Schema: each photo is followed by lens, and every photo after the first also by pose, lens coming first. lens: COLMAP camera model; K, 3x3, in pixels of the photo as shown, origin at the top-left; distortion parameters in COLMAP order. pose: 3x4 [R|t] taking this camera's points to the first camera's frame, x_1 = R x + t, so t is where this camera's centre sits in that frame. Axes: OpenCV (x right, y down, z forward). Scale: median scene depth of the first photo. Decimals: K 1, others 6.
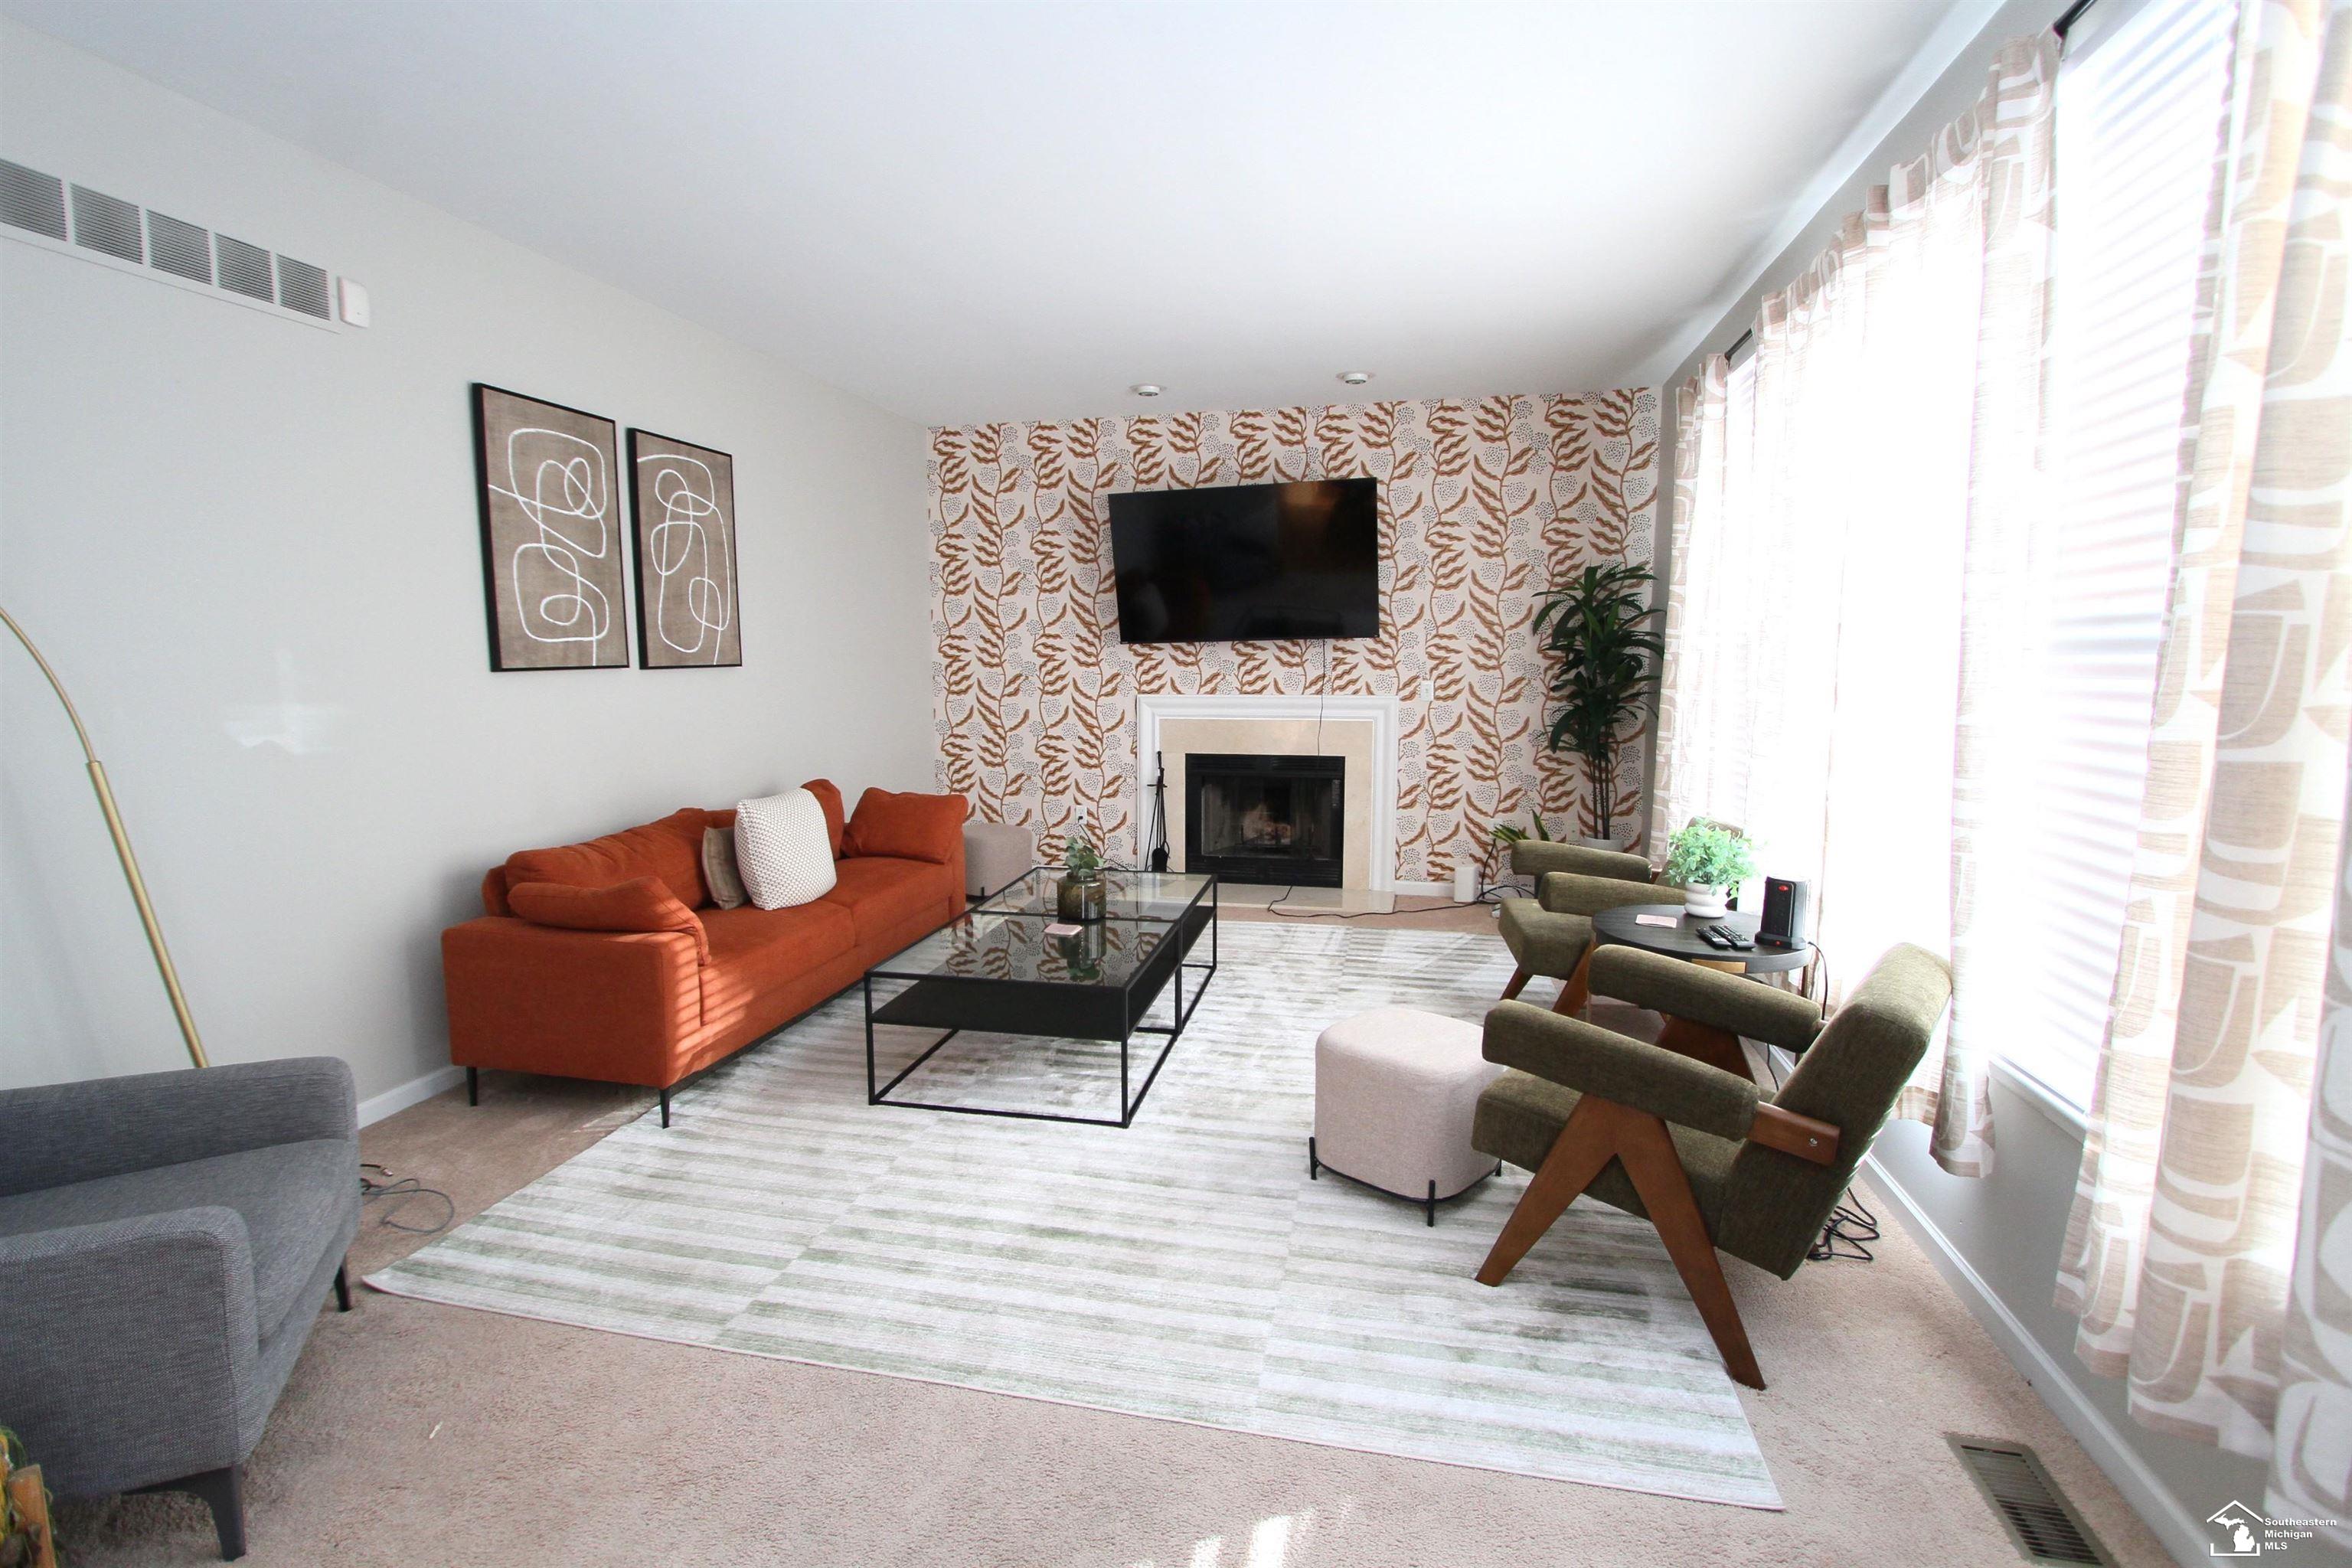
lens RADIAL K [[1086.6, 0, 1168.0], [0, 1086.6, 787.1], [0, 0, 1]] dist [-0.014528, 0.000727]
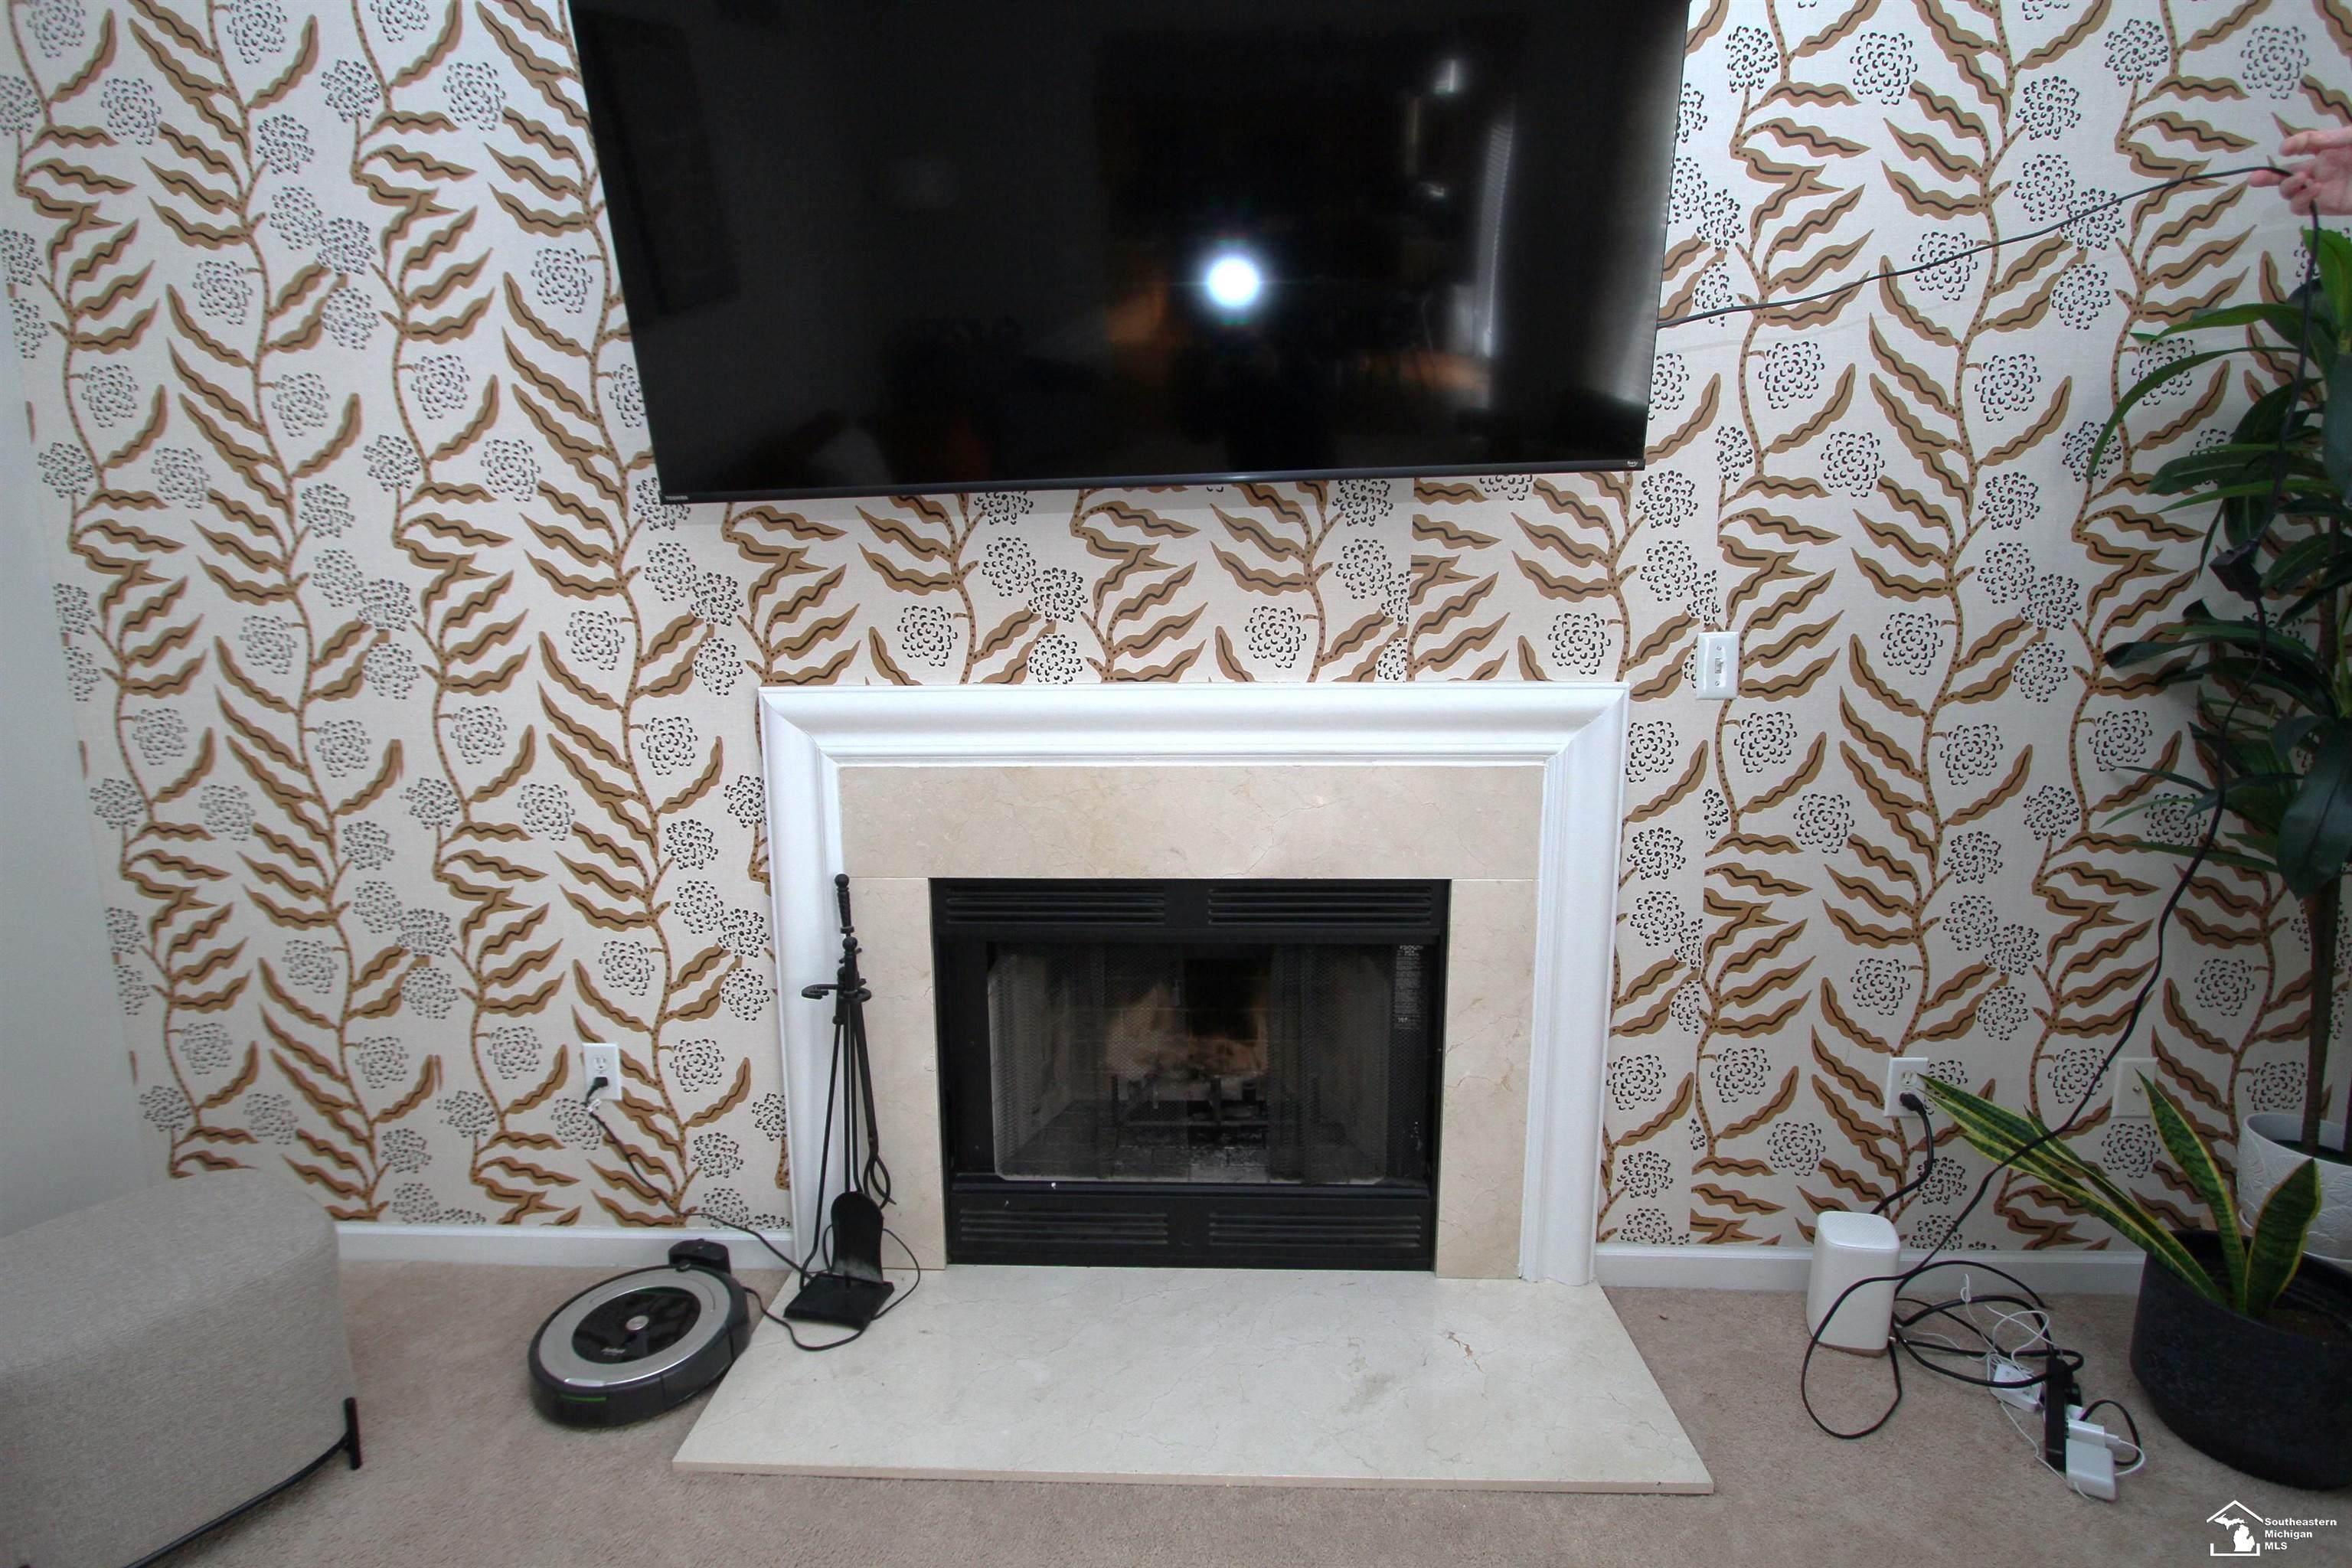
lens RADIAL K [[1086.6, 0, 1168.0], [0, 1086.6, 787.1], [0, 0, 1]] dist [-0.014528, 0.000727]
pose [[0.981102, -0.033527, 0.190566, 0.025354], [0.027063, 0.998970, 0.036419, -0.068533], [-0.191591, -0.030573, 0.980999, 0.716153]]
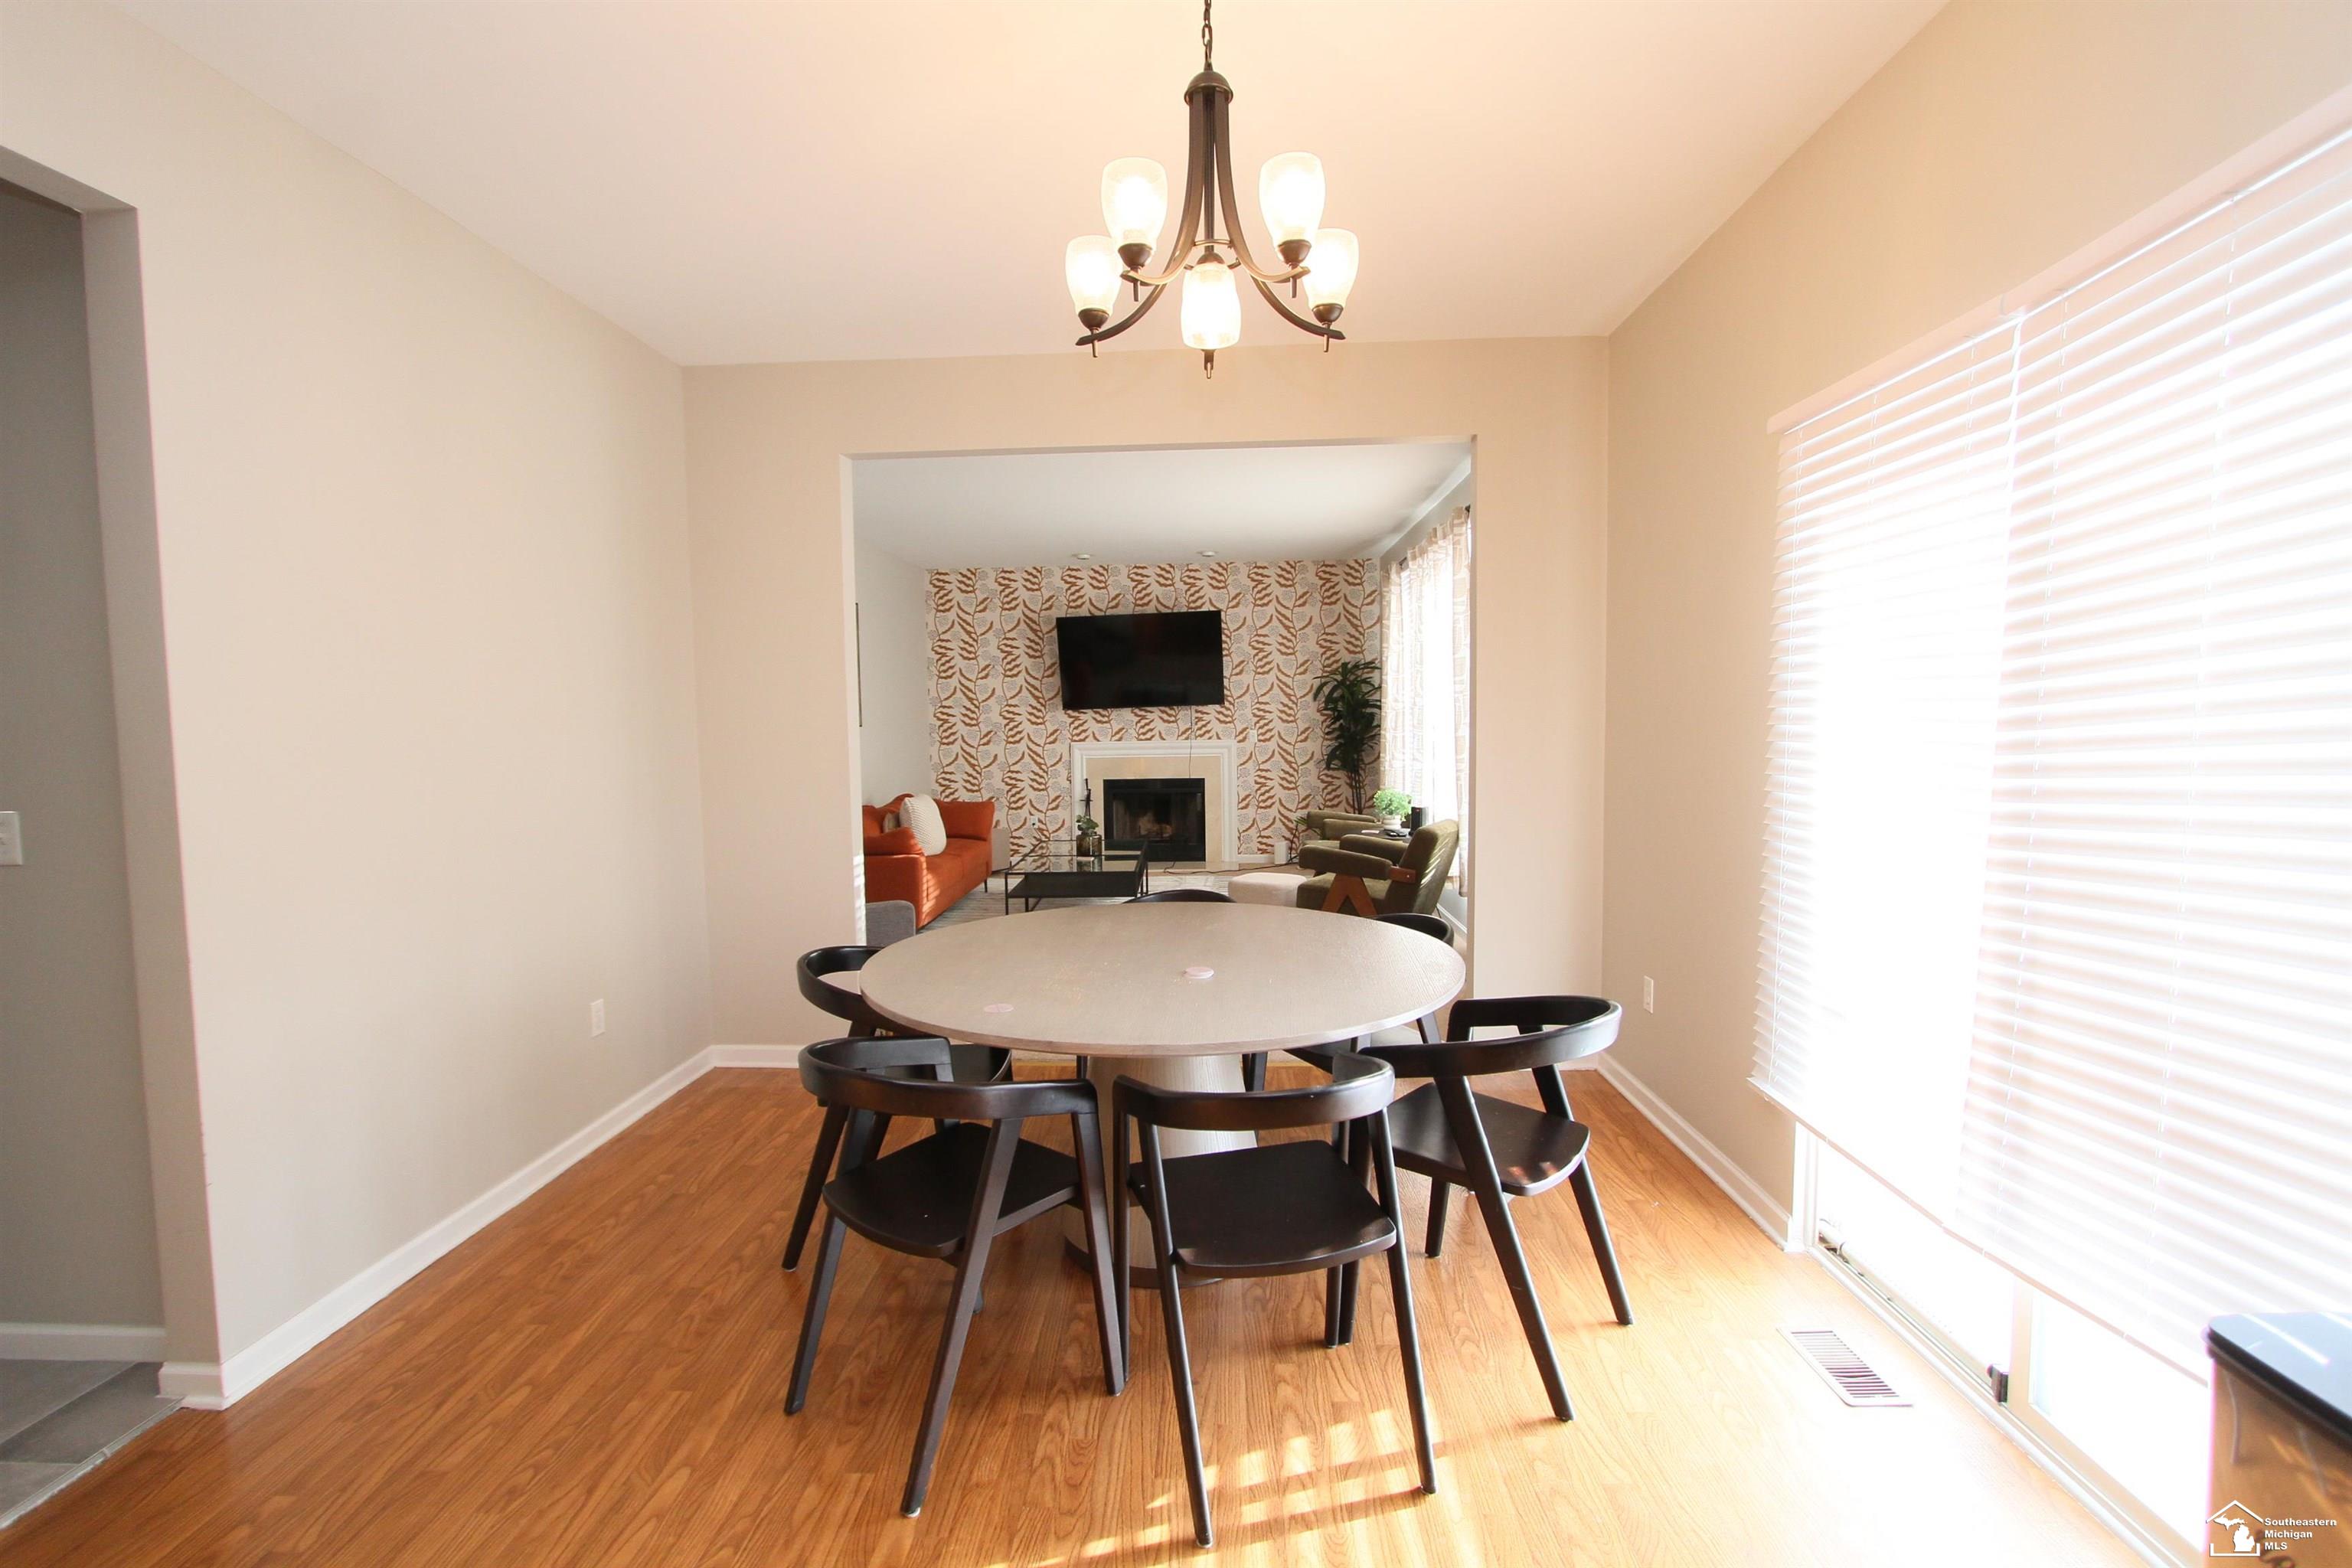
lens RADIAL K [[1086.6, 0, 1168.0], [0, 1086.6, 787.1], [0, 0, 1]] dist [-0.014528, 0.000727]
pose [[0.983191, -0.025463, 0.180796, -0.182054], [0.035560, 0.997970, -0.052829, 0.068321], [-0.179083, 0.058370, 0.982101, -0.569040]]
